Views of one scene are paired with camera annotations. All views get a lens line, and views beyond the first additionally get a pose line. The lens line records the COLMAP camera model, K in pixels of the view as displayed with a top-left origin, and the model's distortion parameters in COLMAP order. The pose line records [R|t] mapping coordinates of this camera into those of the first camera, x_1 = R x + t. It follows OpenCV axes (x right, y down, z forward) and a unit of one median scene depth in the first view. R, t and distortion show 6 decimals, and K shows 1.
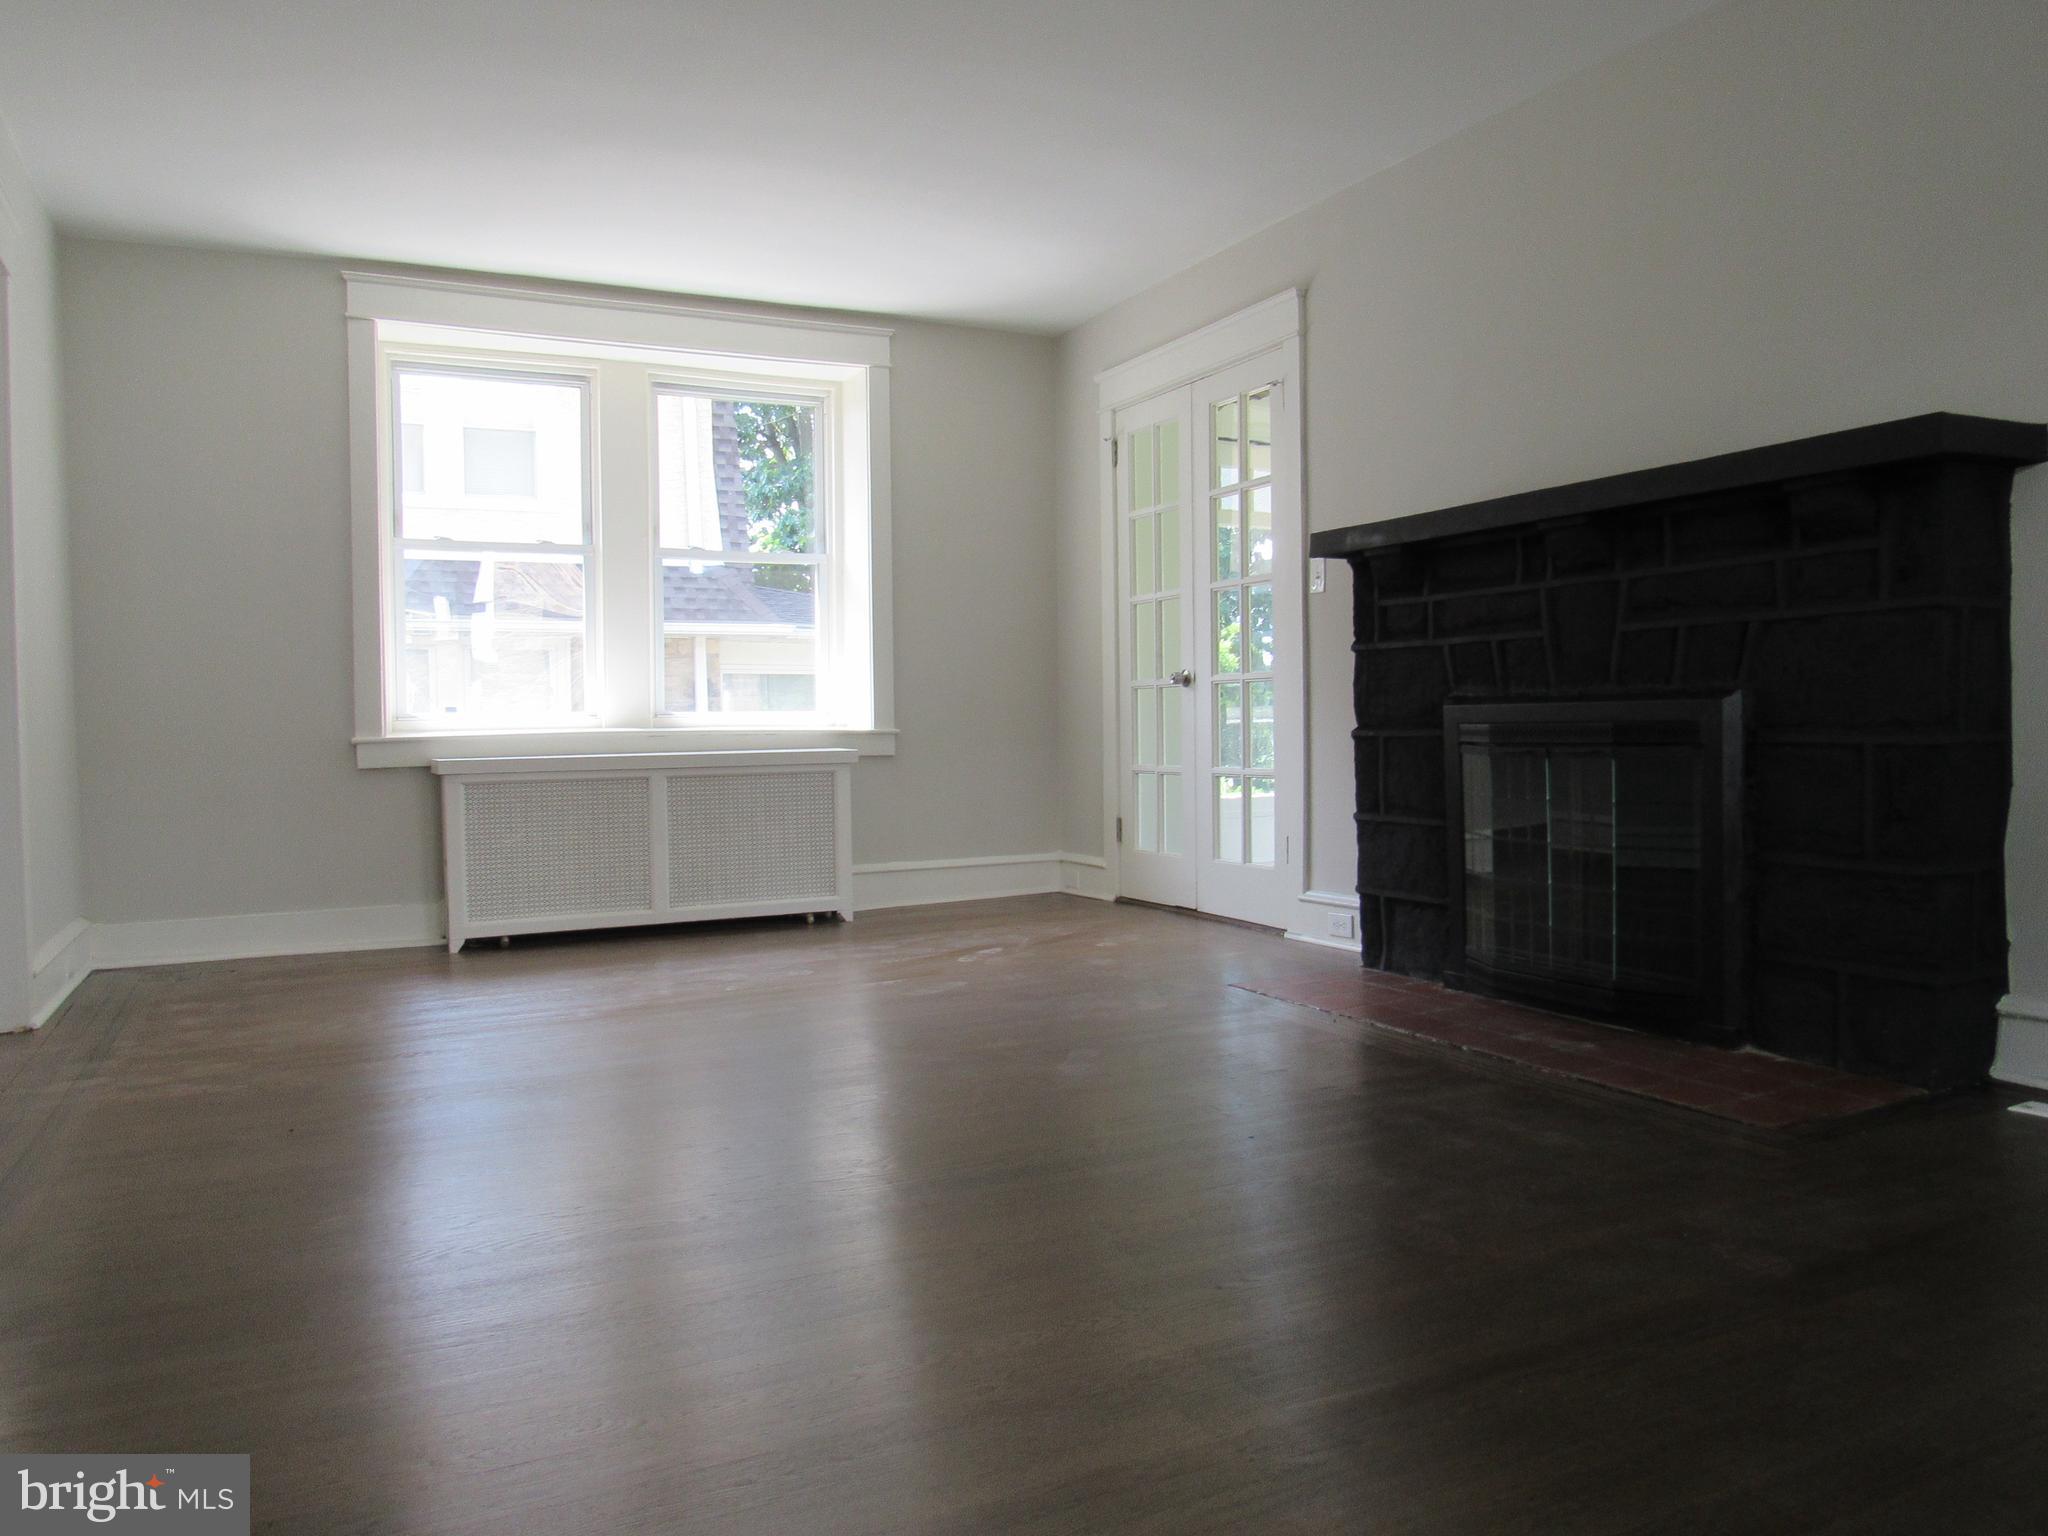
lens RADIAL K [[1457.5, 0, 1015.8], [0, 1457.5, 759.8], [0, 0, 1]] dist [-0.041256, 0.035455]
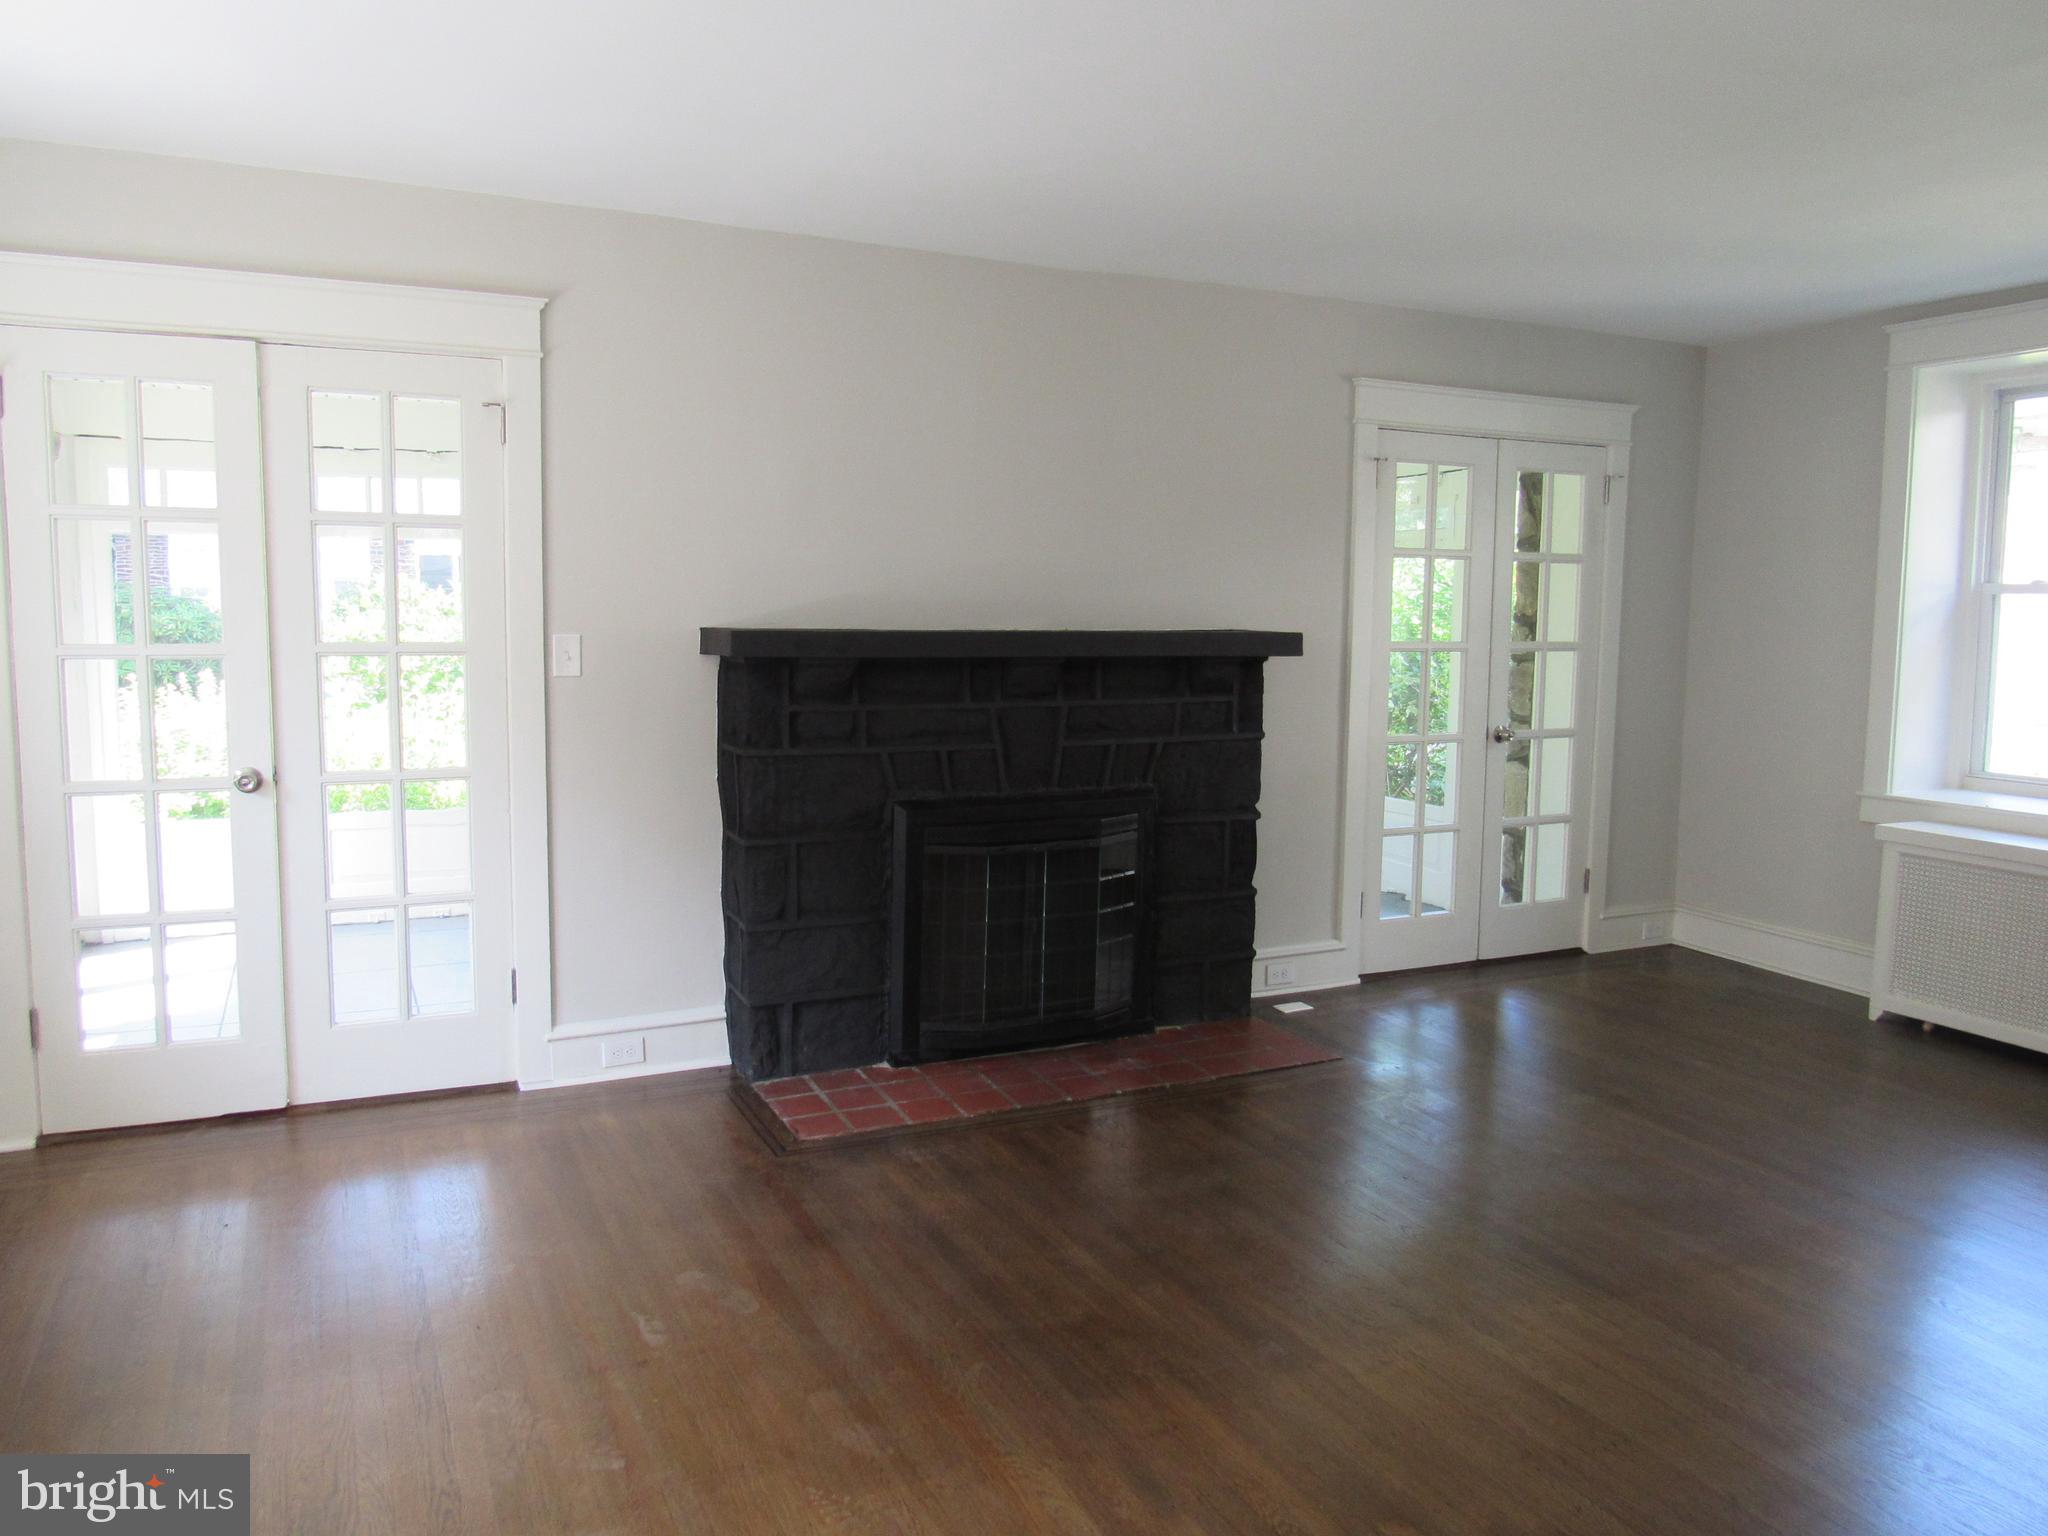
lens RADIAL K [[1457.5, 0, 1015.8], [0, 1457.5, 759.8], [0, 0, 1]] dist [-0.041256, 0.035455]
pose [[0.015713, -0.088859, 0.995920, -0.827736], [0.012929, 0.995978, 0.088660, -0.180805], [-0.999793, 0.011483, 0.016799, 0.954416]]
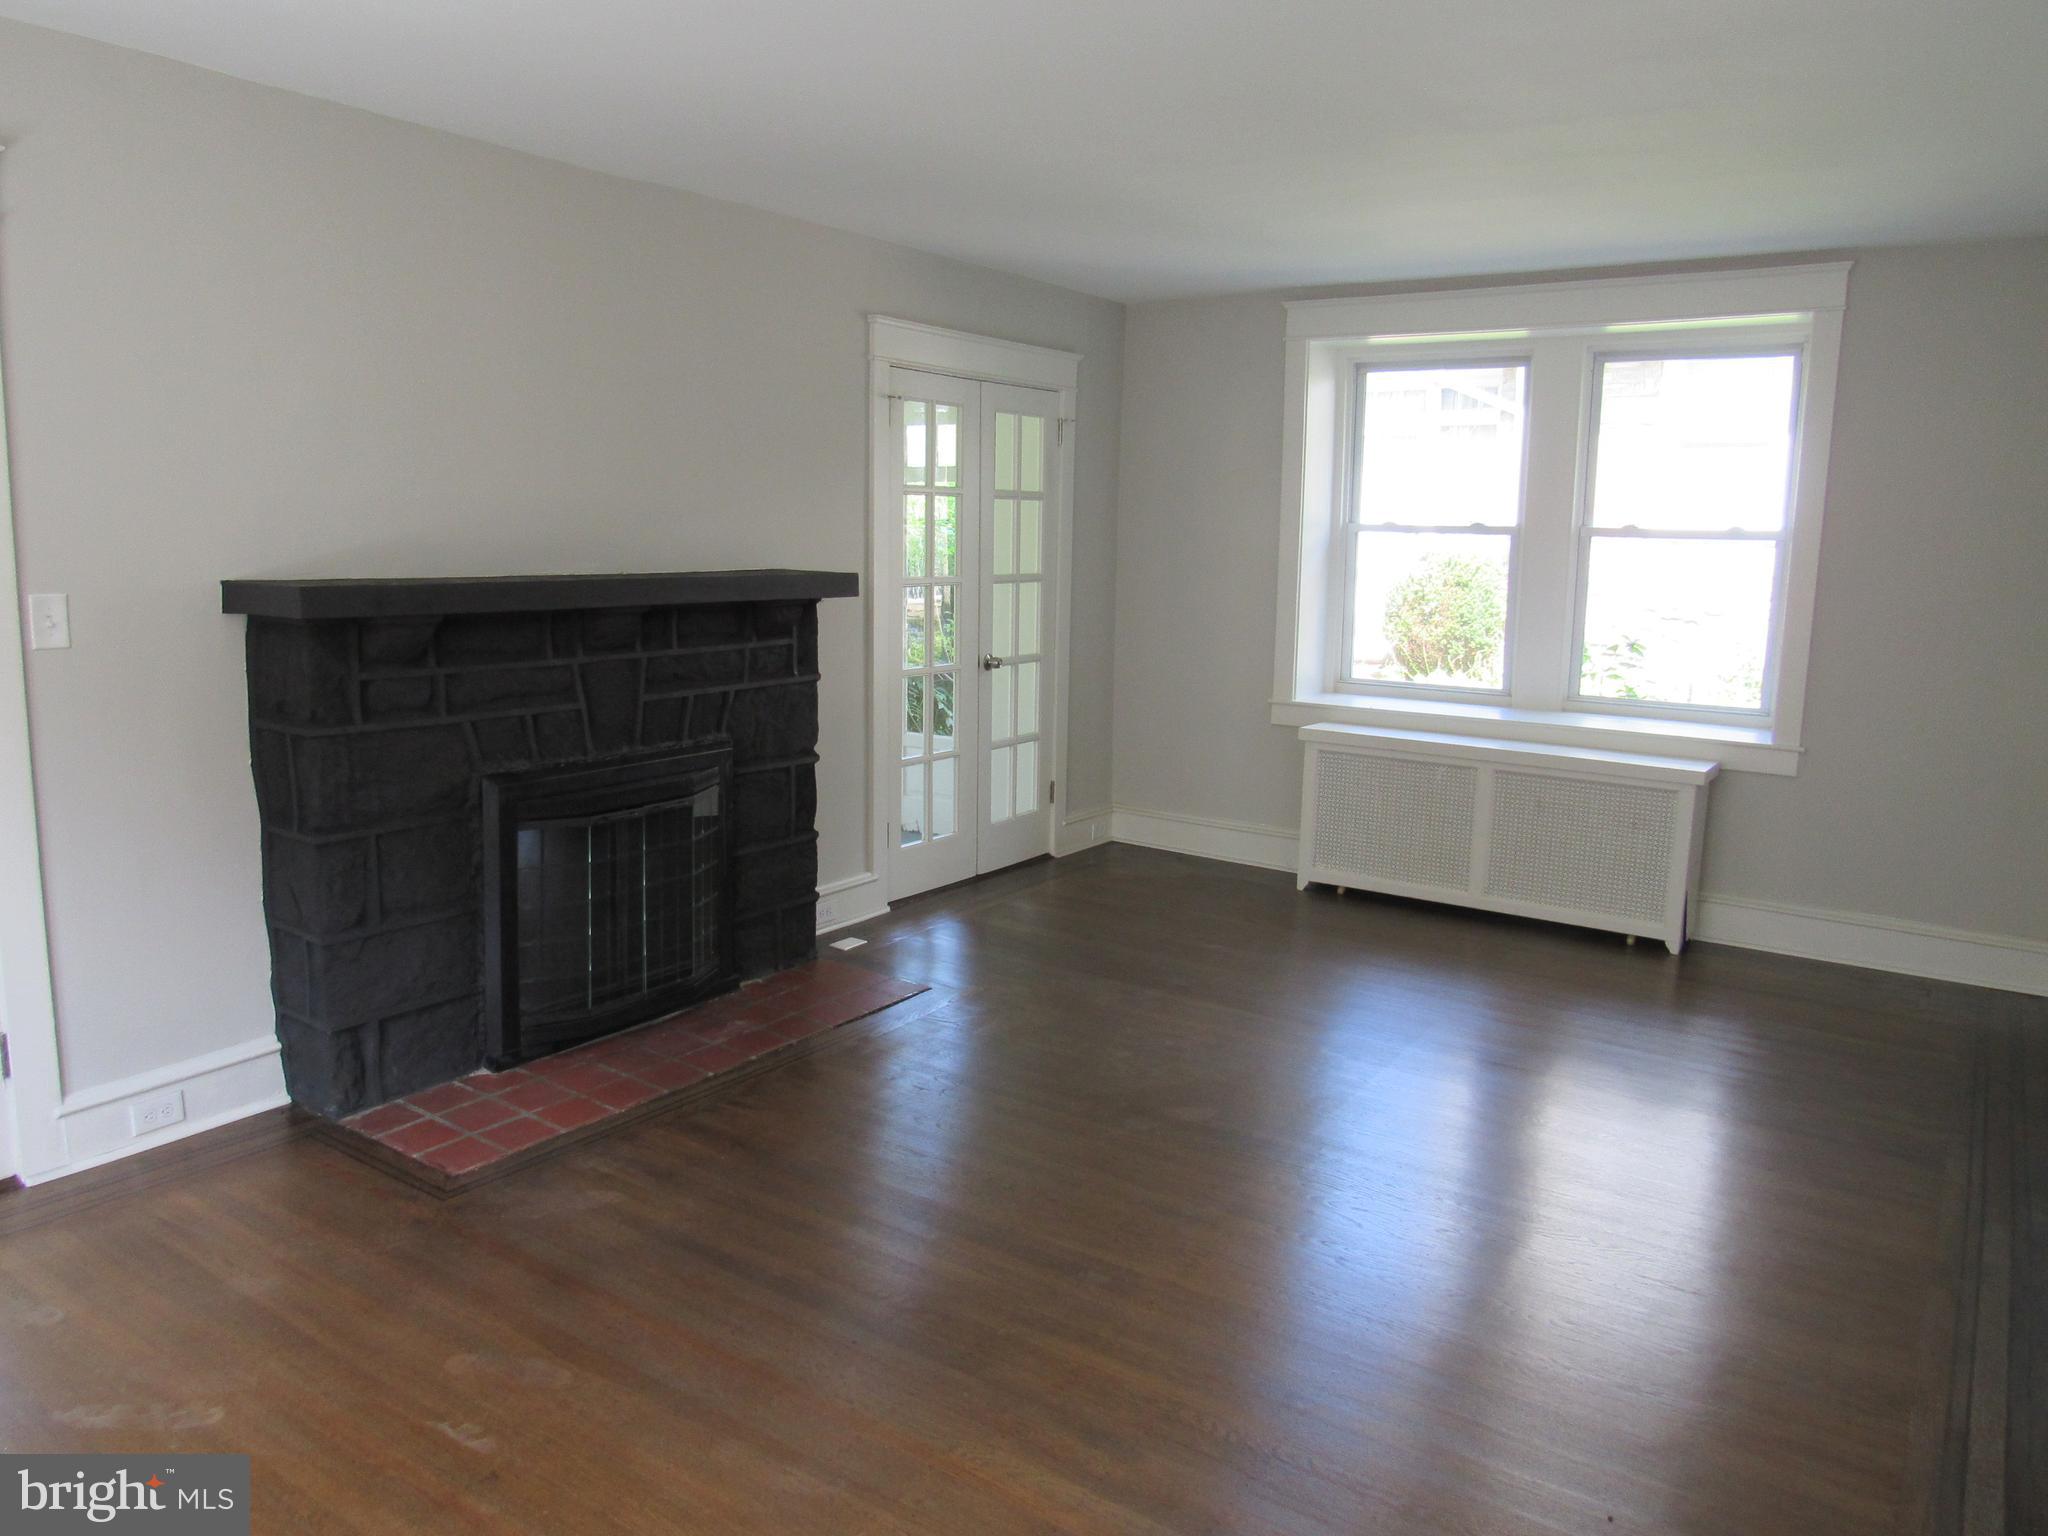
lens RADIAL K [[1457.5, 0, 1015.8], [0, 1457.5, 759.8], [0, 0, 1]] dist [-0.041256, 0.035455]
pose [[-0.480782, -0.132137, 0.866827, -0.736513], [0.010336, 0.987657, 0.156289, -0.212087], [-0.876779, 0.084101, -0.473482, 1.221734]]
